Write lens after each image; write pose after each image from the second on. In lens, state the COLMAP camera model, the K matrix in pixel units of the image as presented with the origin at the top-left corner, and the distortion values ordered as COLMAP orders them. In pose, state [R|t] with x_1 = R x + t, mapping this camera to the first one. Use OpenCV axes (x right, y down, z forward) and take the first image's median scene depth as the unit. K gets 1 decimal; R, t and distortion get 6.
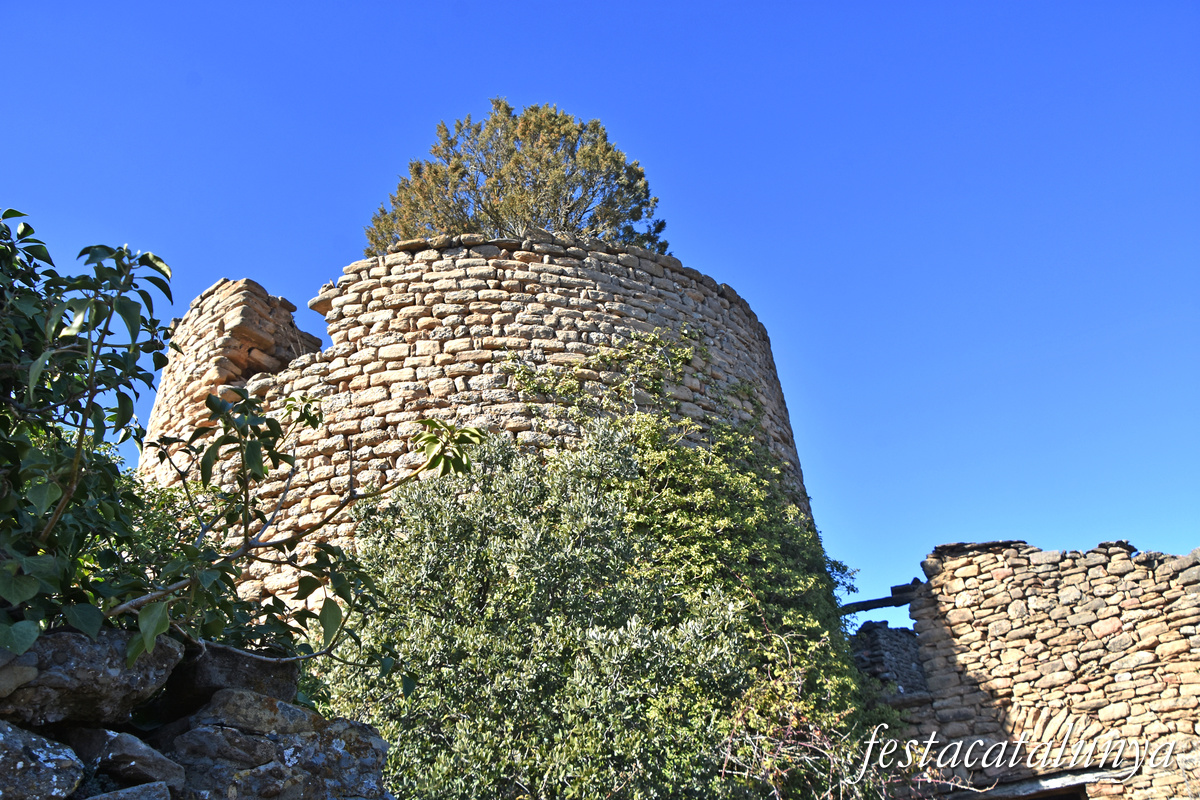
lens RADIAL K [[939.6, 0, 600.0], [0, 939.6, 400.0], [0, 0, 1]] dist [-0.147221, 0.086659]
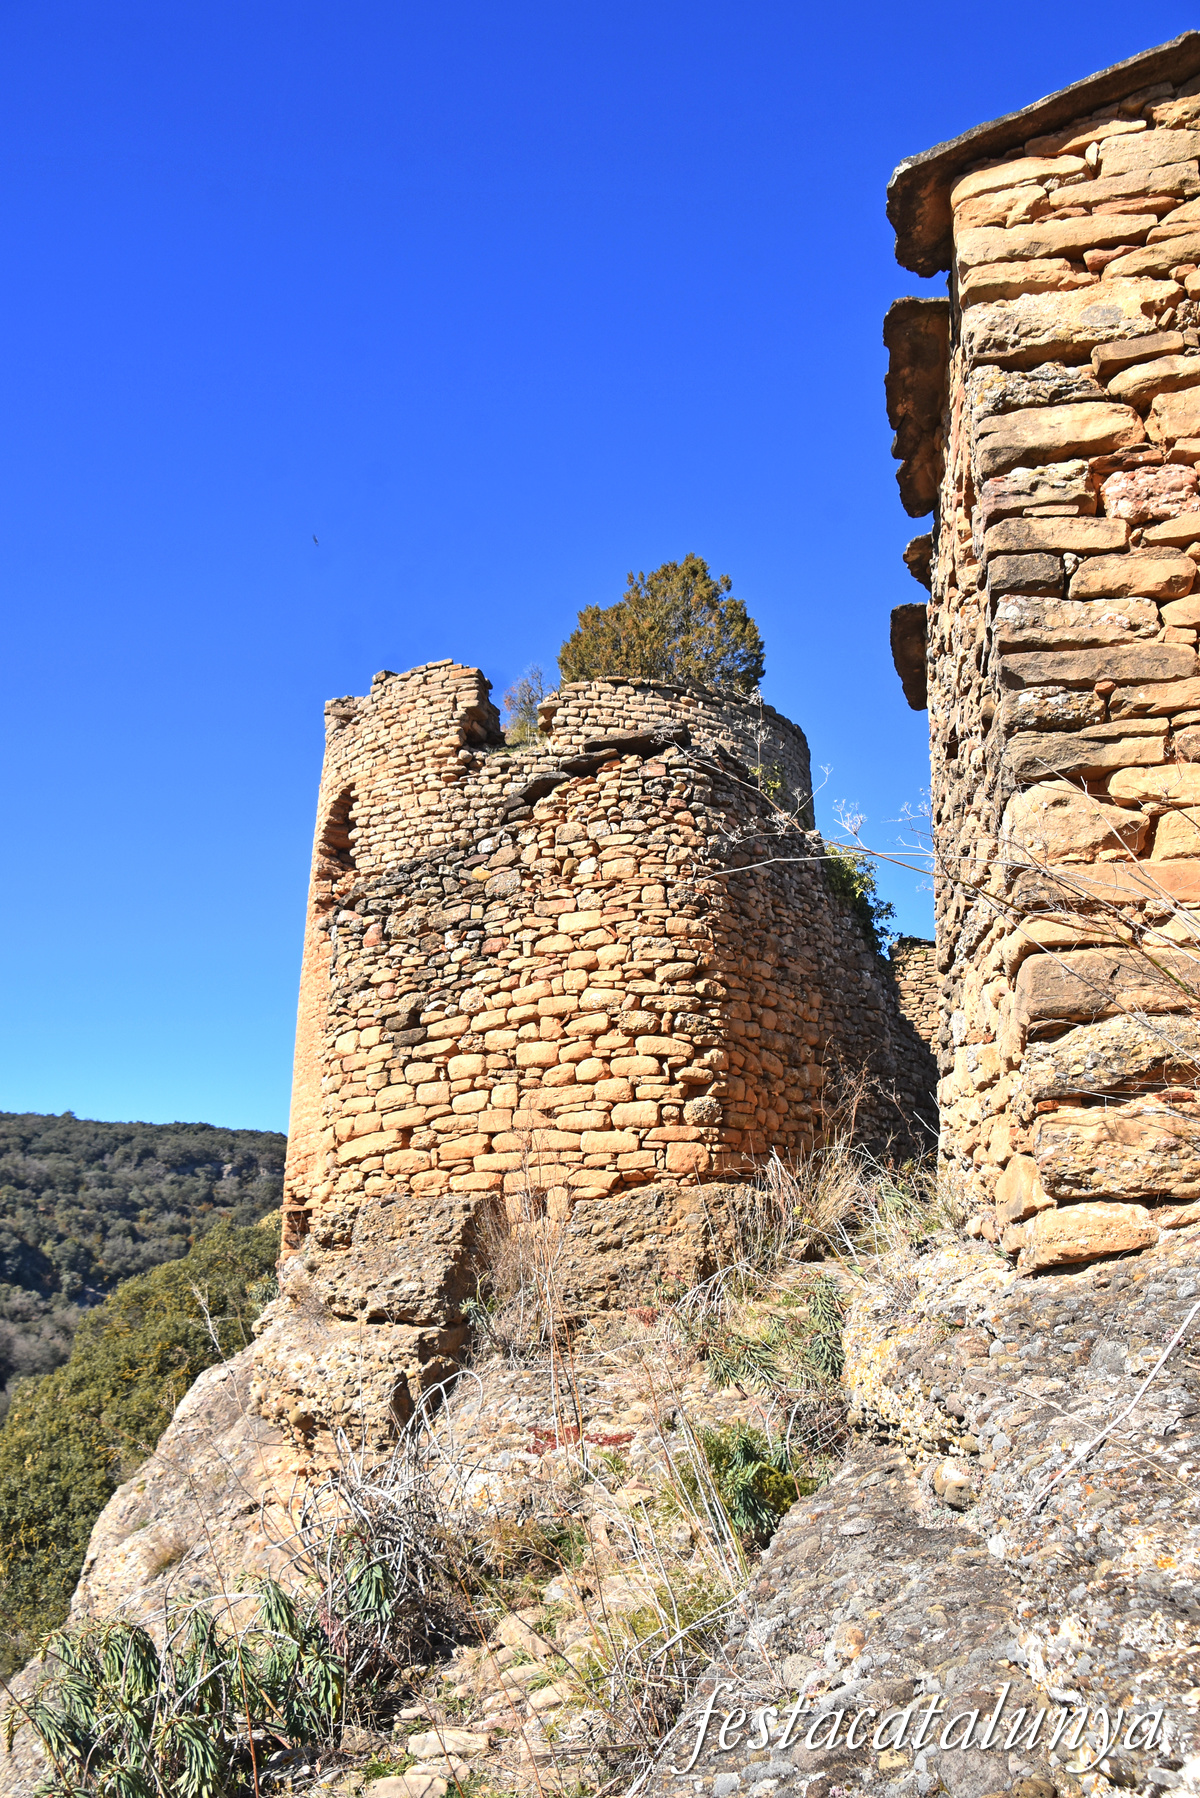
lens RADIAL K [[1407.8, 0, 600.0], [0, 1407.8, 899.0], [0, 0, 1]] dist [-0.147221, 0.086659]
pose [[0.966140, 0.159364, 0.202920, -0.614057], [-0.197327, 0.963077, 0.183152, -0.233629], [-0.166240, -0.216992, 0.961914, -1.152215]]
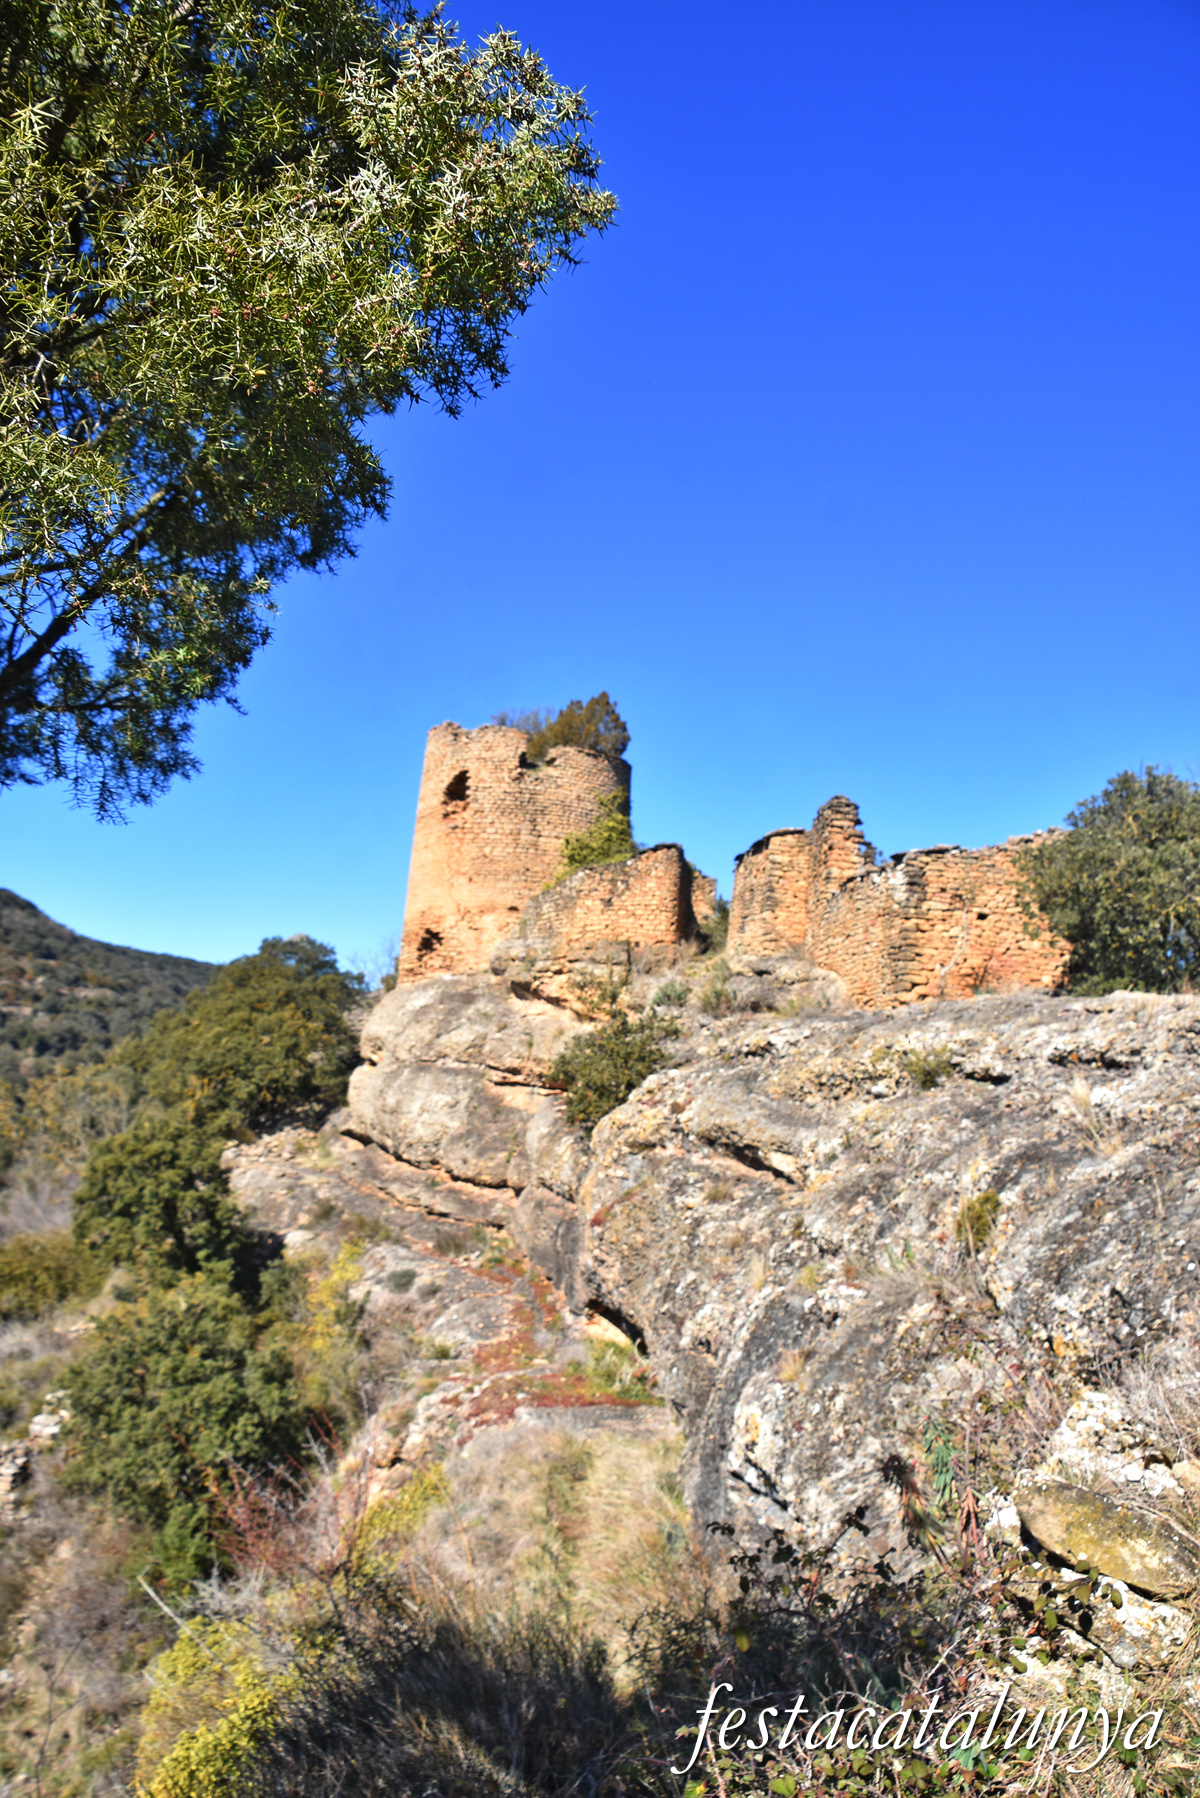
lens RADIAL K [[1407.8, 0, 600.0], [0, 1407.8, 899.0], [0, 0, 1]] dist [-0.147221, 0.086659]
pose [[0.819756, 0.238493, 0.520693, -2.913812], [-0.405786, 0.883452, 0.234203, -0.988386], [-0.404151, -0.403279, 0.820992, -3.873274]]
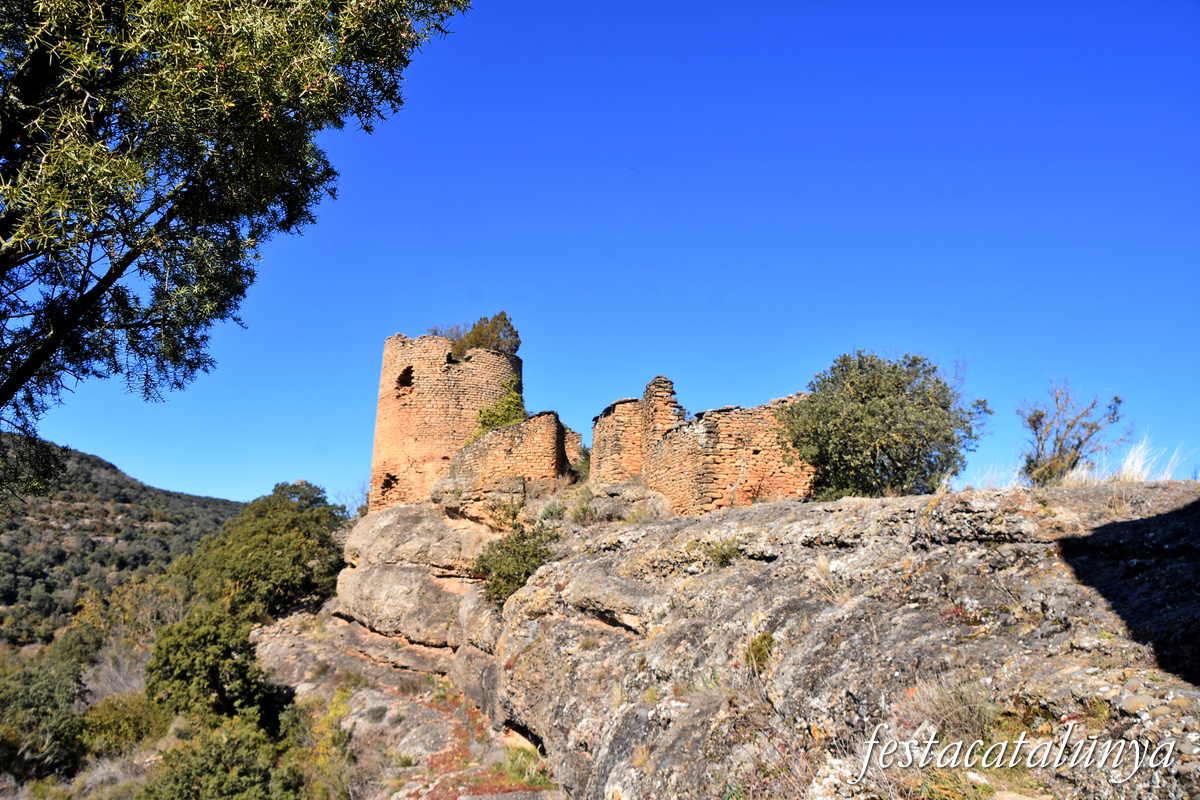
lens RADIAL K [[939.6, 0, 600.0], [0, 939.6, 400.0], [0, 0, 1]] dist [-0.147221, 0.086659]
pose [[0.771382, 0.241414, 0.588803, -2.909500], [-0.396157, 0.906270, 0.147422, -0.991993], [-0.498025, -0.346978, 0.794719, -3.886773]]
